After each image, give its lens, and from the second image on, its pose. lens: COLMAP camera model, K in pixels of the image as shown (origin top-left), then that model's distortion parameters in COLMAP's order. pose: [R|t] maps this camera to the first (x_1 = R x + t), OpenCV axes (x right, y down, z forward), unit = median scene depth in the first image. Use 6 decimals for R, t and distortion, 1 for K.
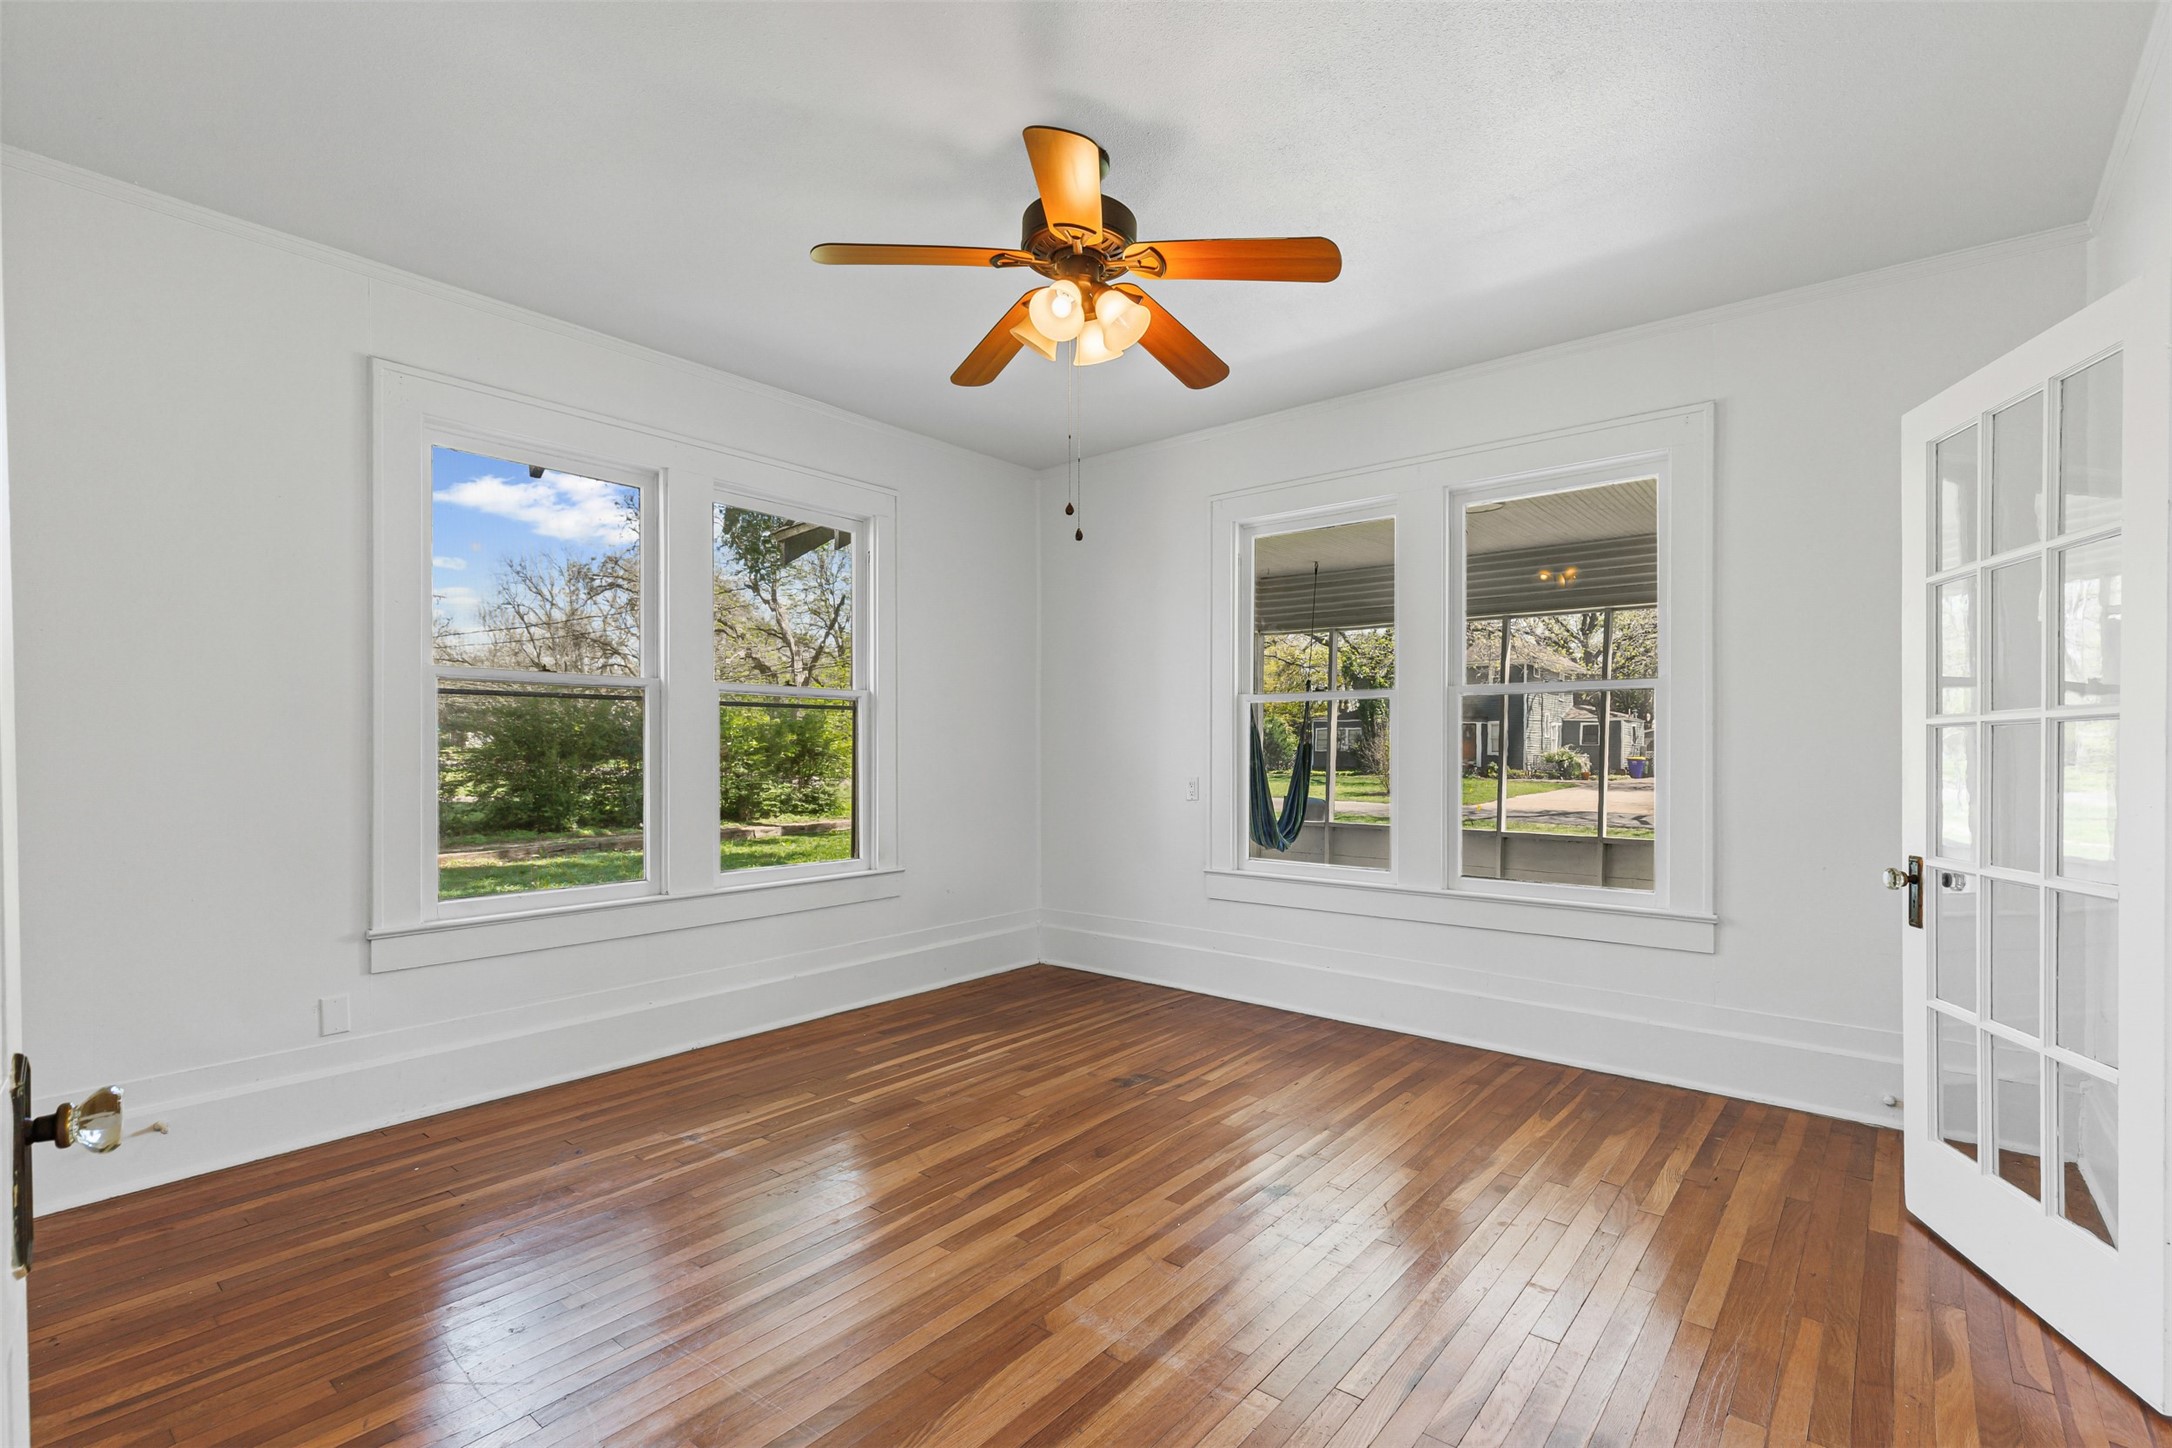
lens RADIAL K [[981.6, 0, 1094.0], [0, 981.6, 742.2], [0, 0, 1]] dist [0.001956, 0.000051]
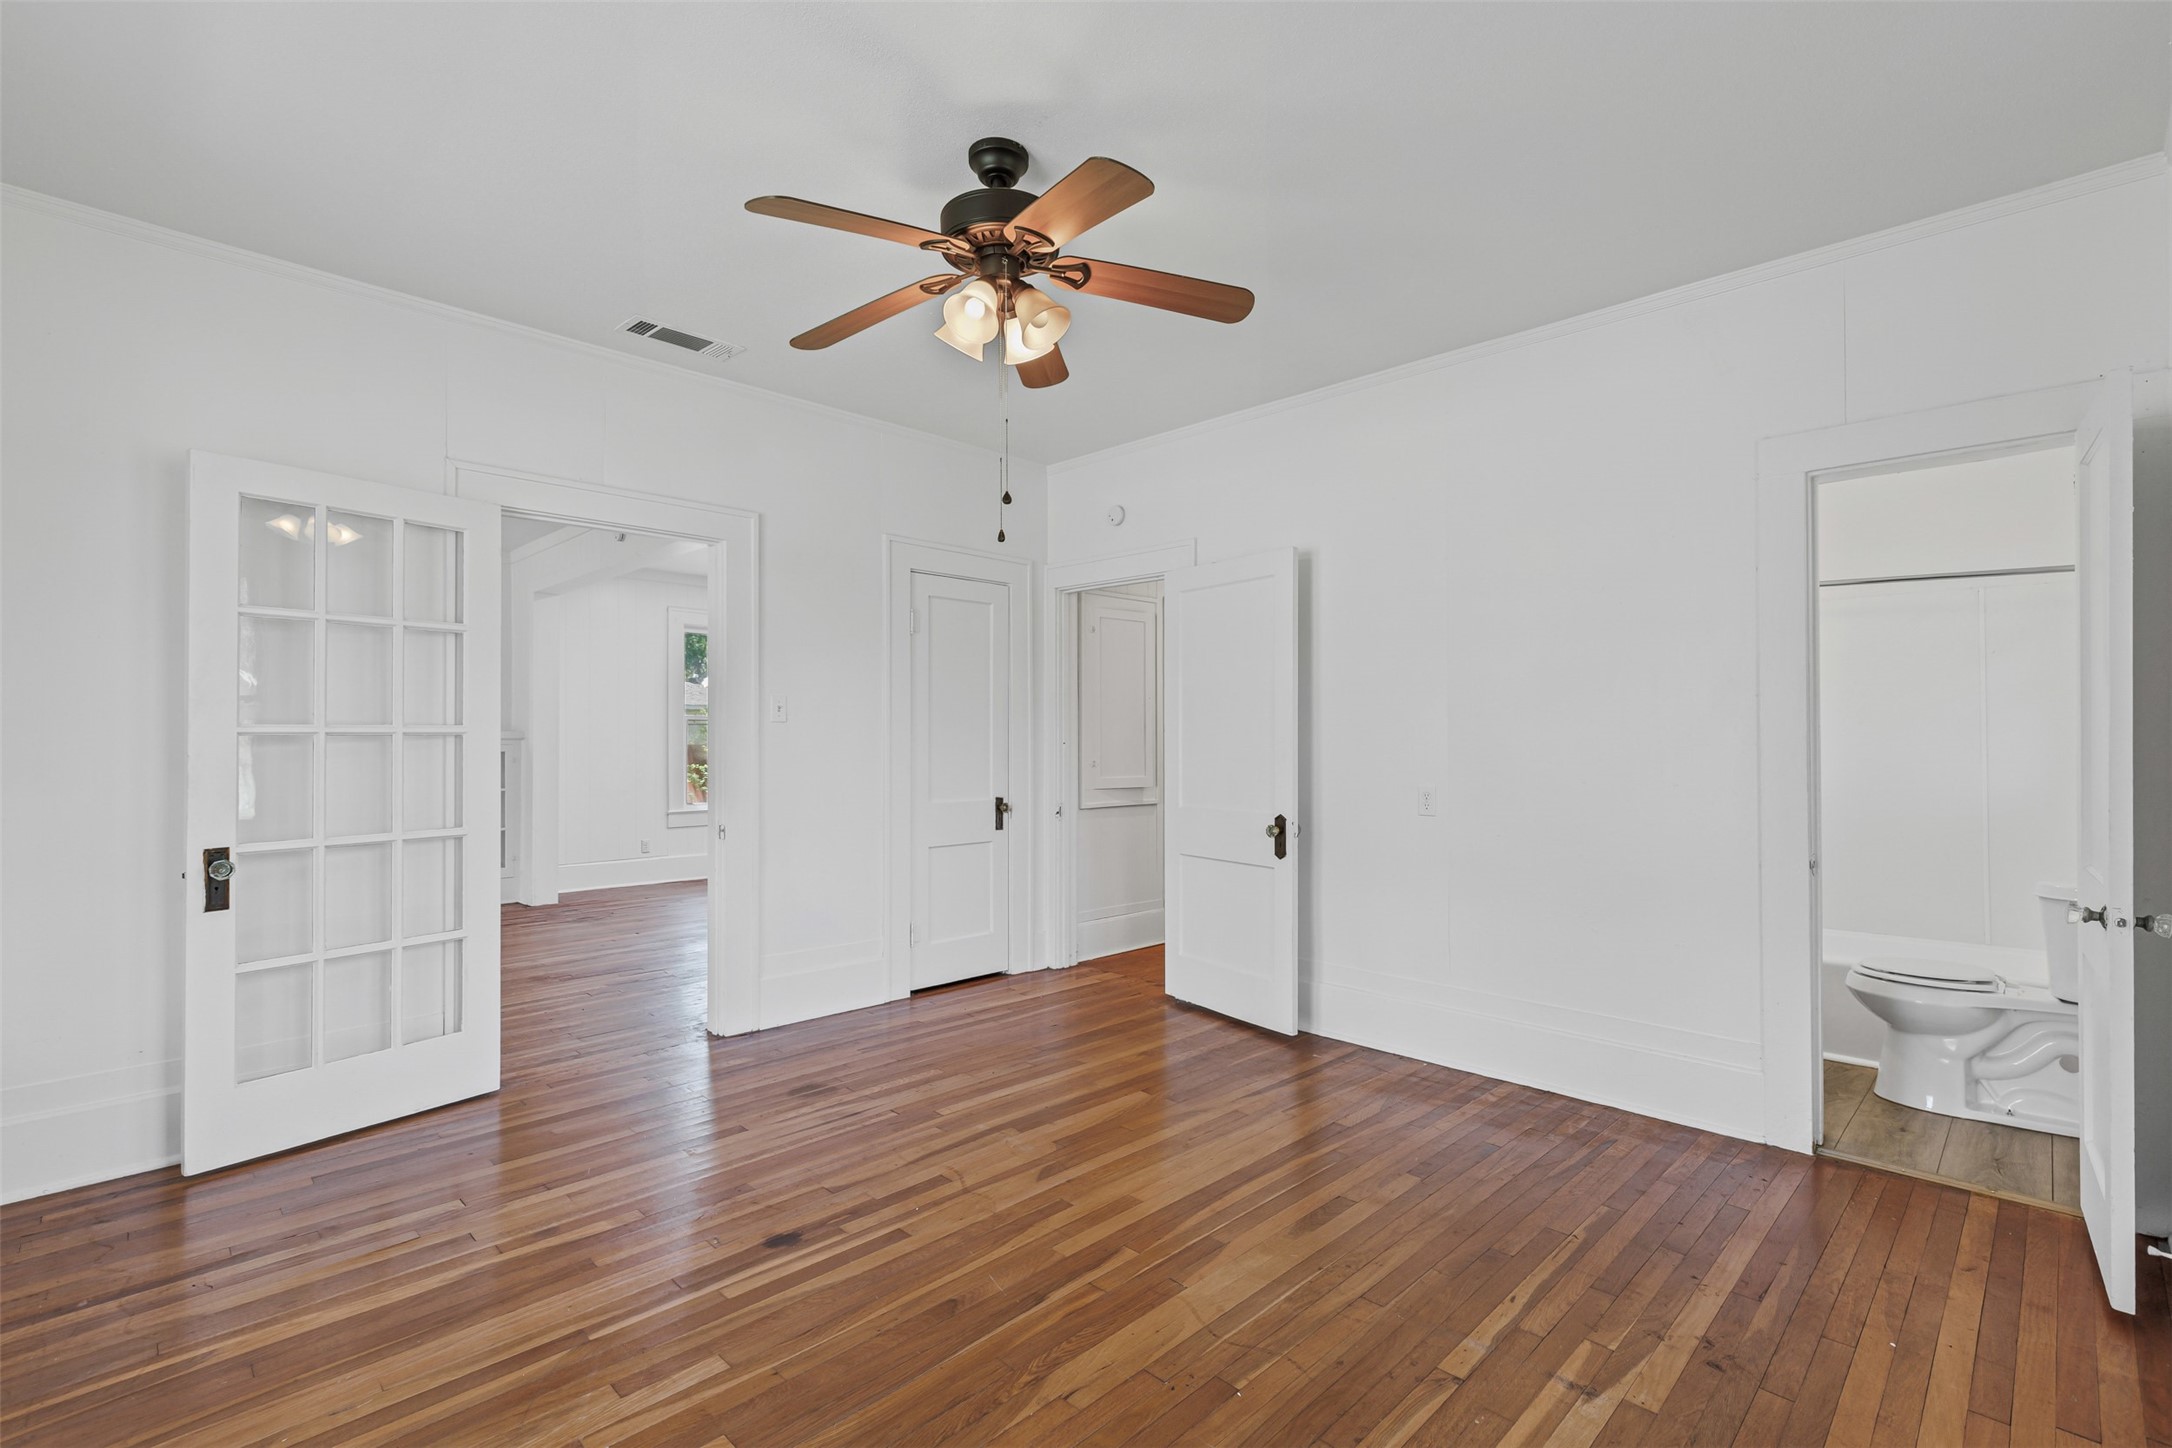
lens RADIAL K [[981.6, 0, 1094.0], [0, 981.6, 742.2], [0, 0, 1]] dist [0.001956, 0.000051]
pose [[-0.995730, -0.005127, 0.092173, -0.177634], [-0.005604, 0.999972, -0.004916, -0.002293], [-0.092145, -0.005411, -0.995731, 1.841040]]
